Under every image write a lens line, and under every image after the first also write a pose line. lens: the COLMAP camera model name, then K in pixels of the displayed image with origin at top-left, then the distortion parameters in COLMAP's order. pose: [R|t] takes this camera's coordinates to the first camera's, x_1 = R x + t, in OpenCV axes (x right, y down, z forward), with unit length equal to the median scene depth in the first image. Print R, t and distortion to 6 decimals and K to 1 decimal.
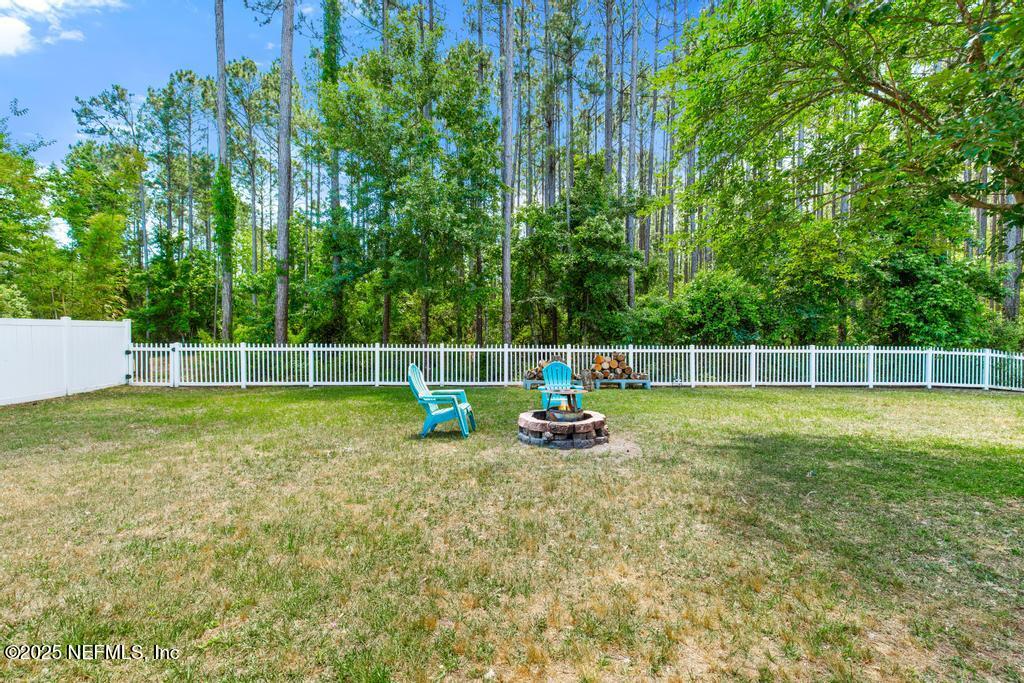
lens RADIAL K [[476.3, 0, 513.9], [0, 476.3, 345.7], [0, 0, 1]] dist [0.002261, -0.000903]
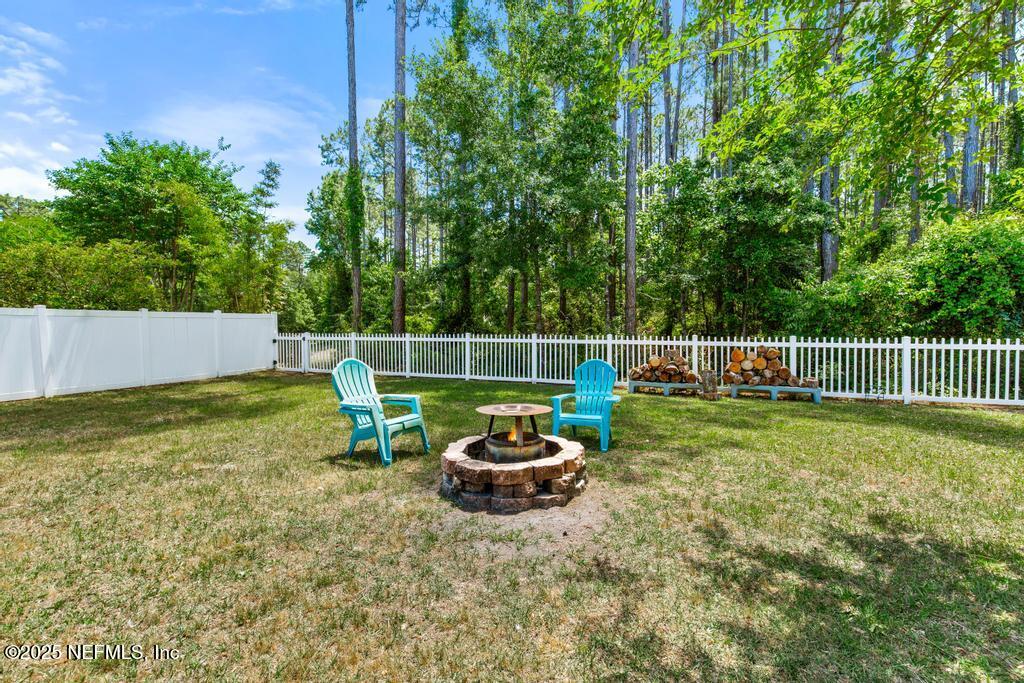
lens RADIAL K [[476.3, 0, 510.8], [0, 476.3, 343.5], [0, 0, 1]] dist [0.002261, -0.000903]
pose [[0.907552, 0.010860, -0.419800, 0.166992], [-0.006102, 0.999901, 0.012677, 0.002496], [0.419896, -0.008943, 0.907528, 0.209657]]
